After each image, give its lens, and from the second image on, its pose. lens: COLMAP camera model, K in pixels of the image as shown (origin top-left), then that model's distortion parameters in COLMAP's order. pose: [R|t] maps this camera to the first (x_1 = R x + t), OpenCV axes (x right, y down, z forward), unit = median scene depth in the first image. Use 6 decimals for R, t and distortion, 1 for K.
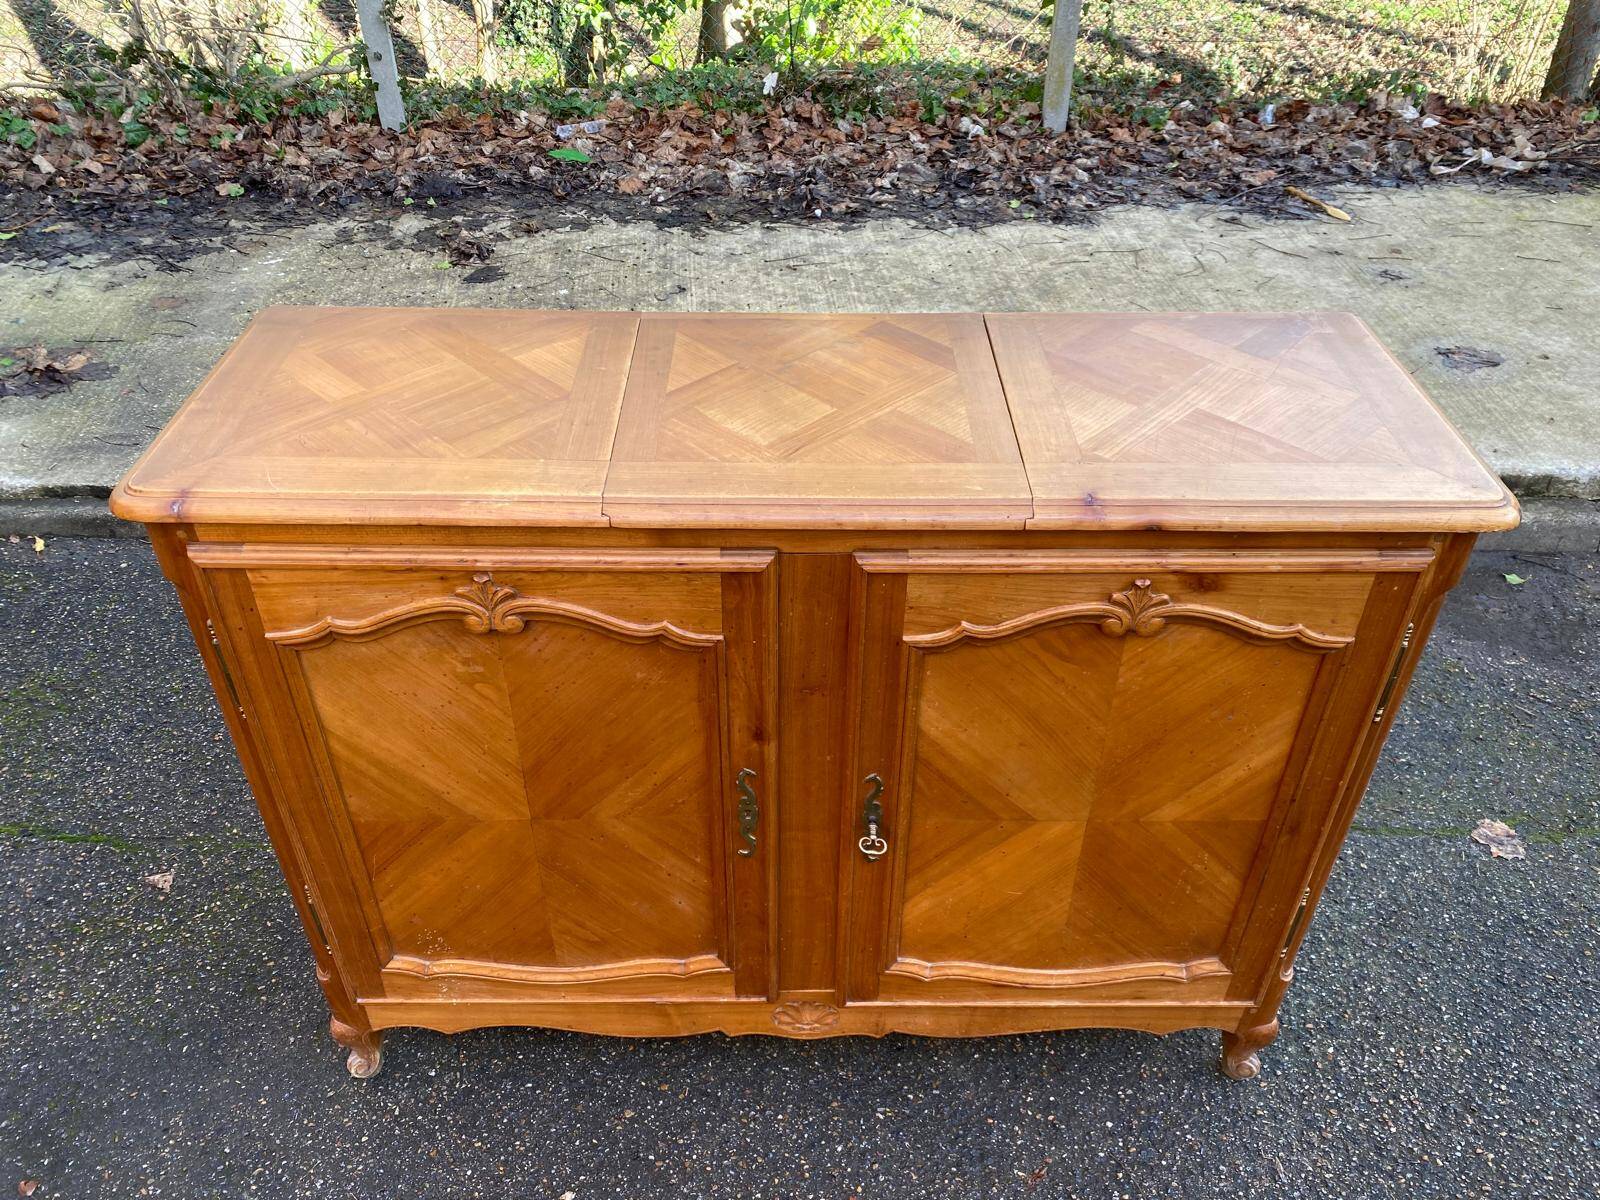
lens RADIAL K [[1220.5, 0, 794.6], [0, 1220.5, 604.4], [0, 0, 1]] dist [0.022776, -0.027394]
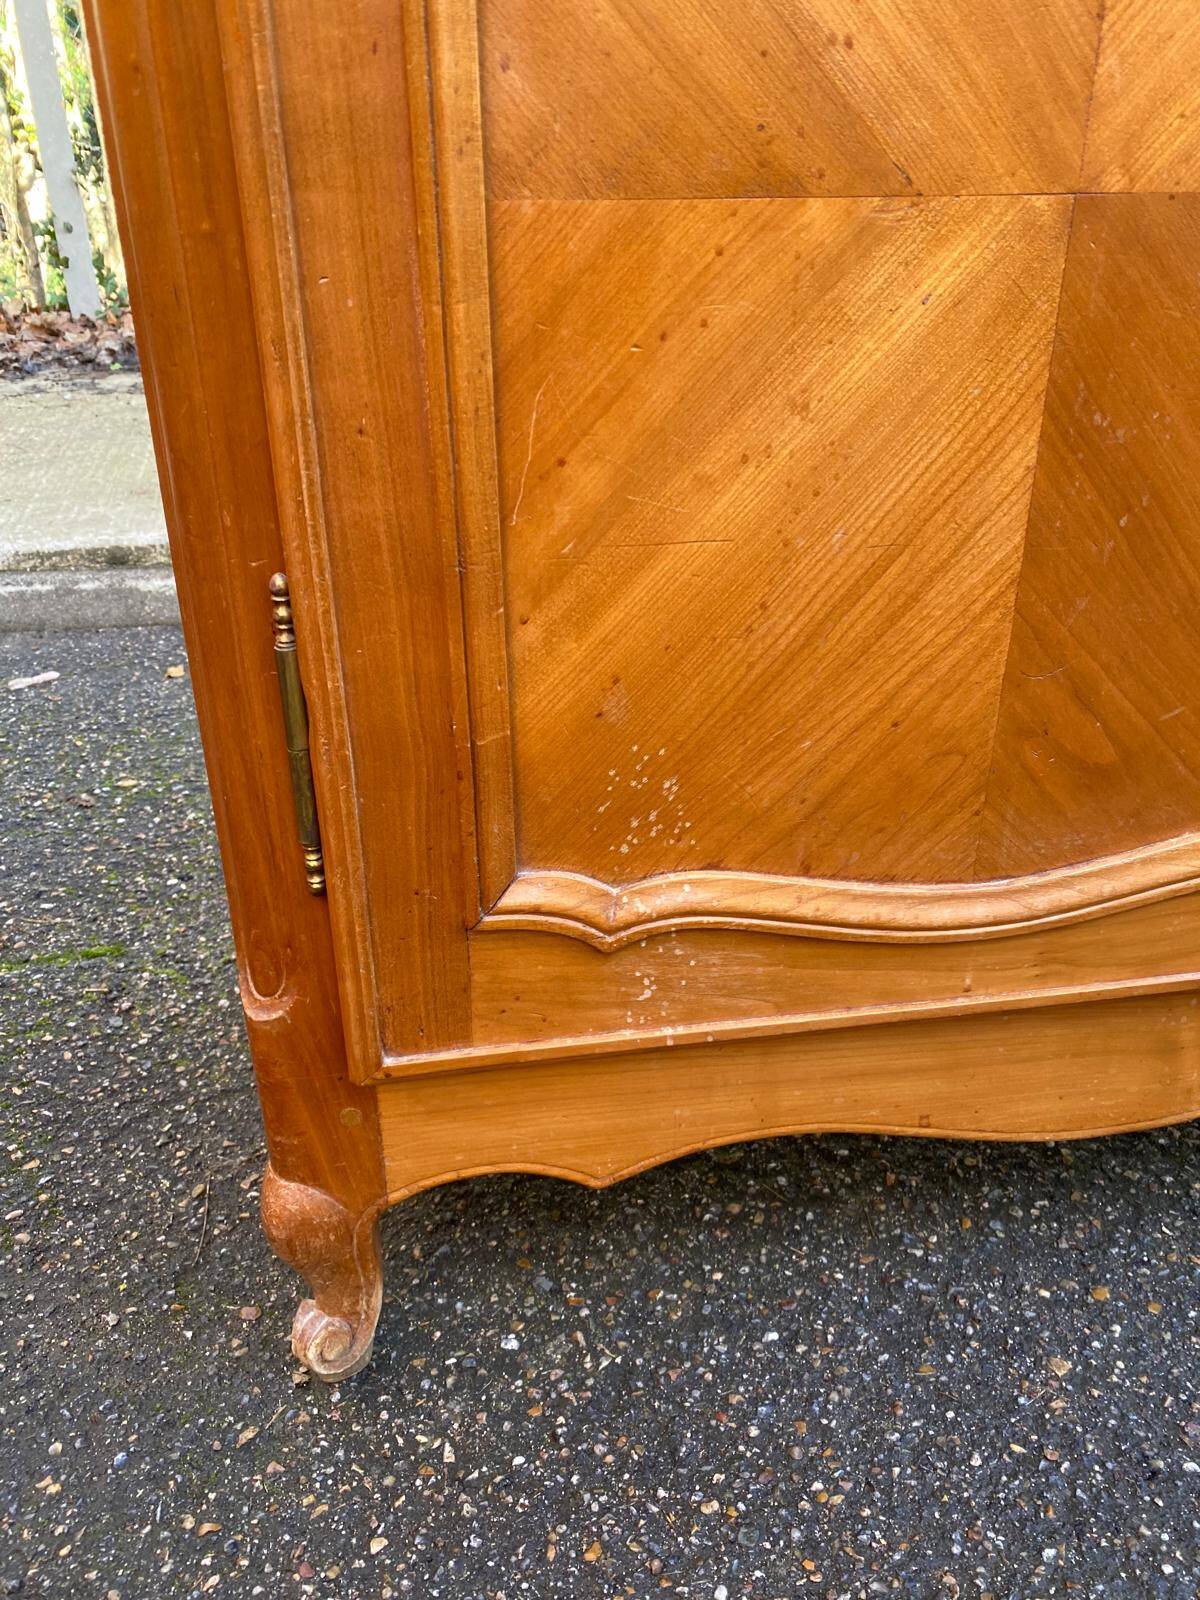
lens RADIAL K [[1220.5, 0, 617.5], [0, 1220.5, 775.8], [0, 0, 1]] dist [0.022776, -0.027394]
pose [[0.987209, -0.077708, 0.139209, -0.145814], [0.104459, 0.974909, -0.196572, 0.139394], [-0.120441, 0.208599, 0.970557, 0.285217]]
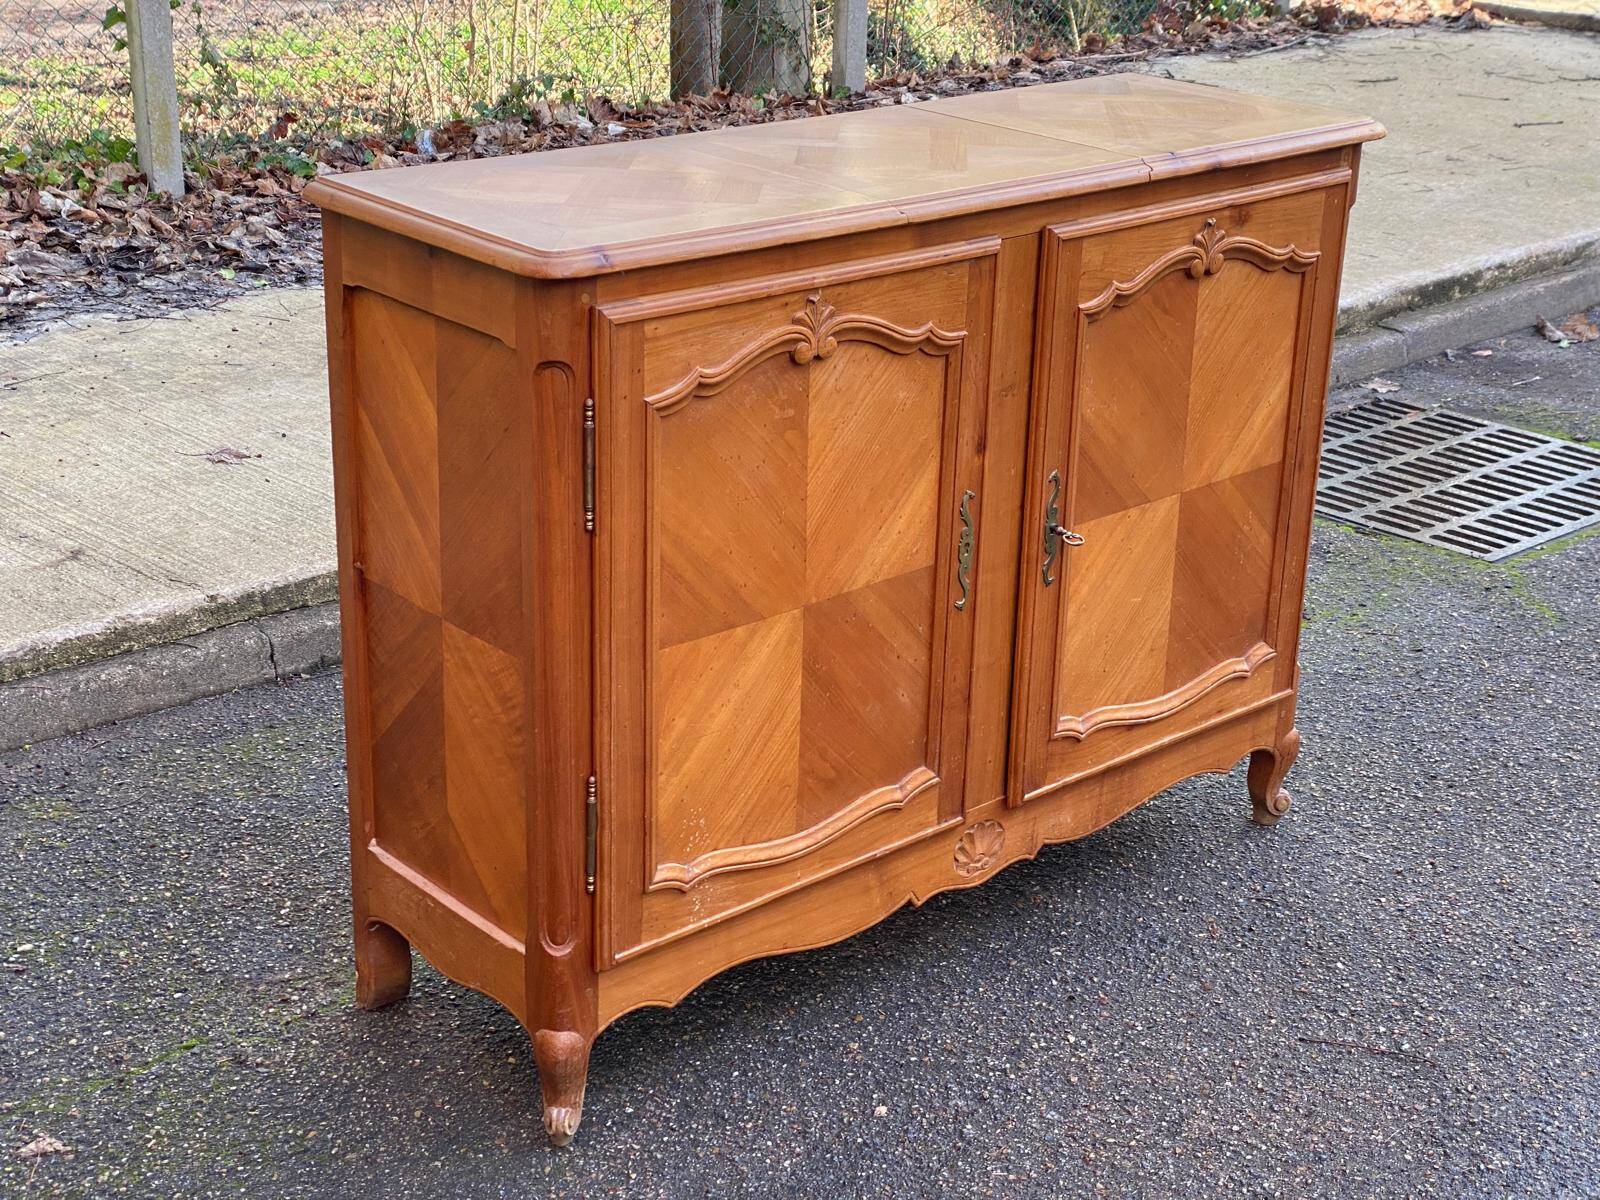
lens RADIAL K [[2382.2, 0, 793.0], [0, 2382.2, 593.4], [0, 0, 1]] dist [0.129845, 0.000000]
pose [[0.750979, -0.228204, 0.619640, -0.525138], [0.387291, 0.912254, -0.133412, 0.157366], [-0.534824, 0.340170, 0.773465, -0.168770]]
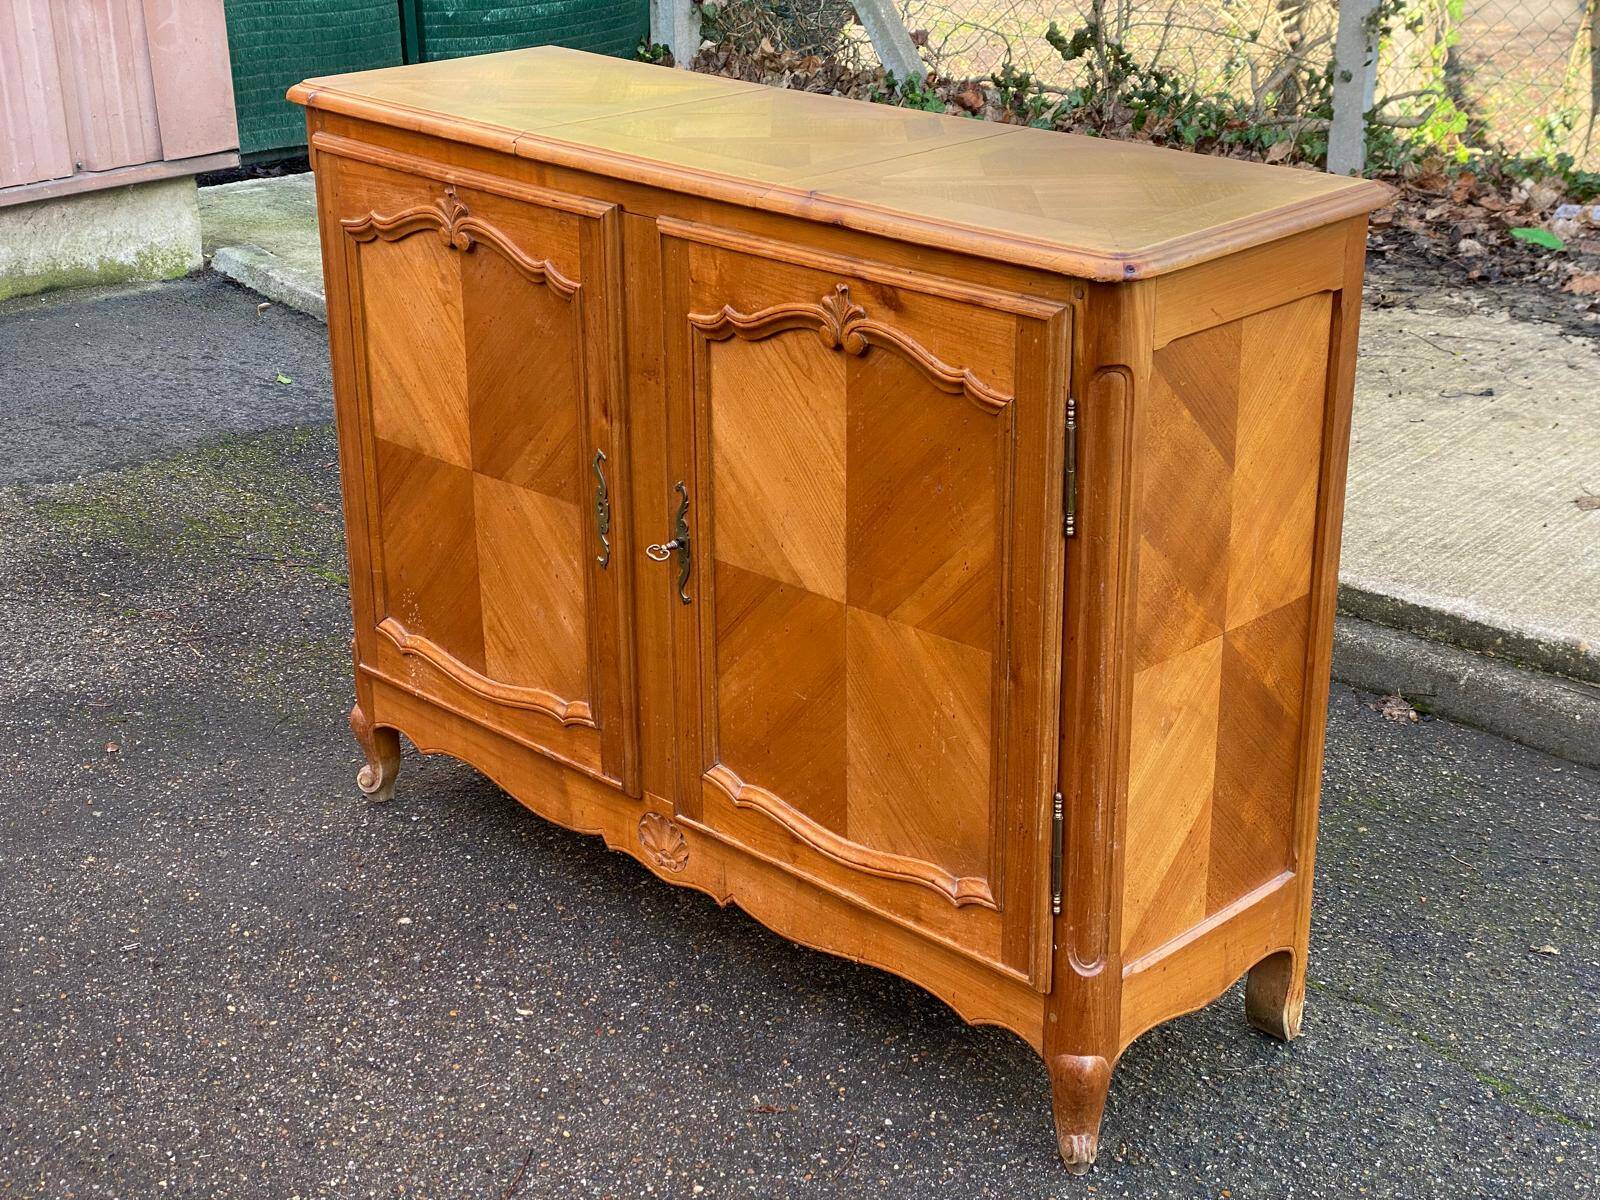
lens RADIAL K [[2382.2, 0, 811.8], [0, 2382.2, 582.9], [0, 0, 1]] dist [0.129845, 0.000000]
pose [[0.711339, 0.245648, -0.658524, 0.539128], [-0.423369, 0.897640, -0.122478, 0.151402], [0.561031, 0.365922, 0.742526, -0.138784]]
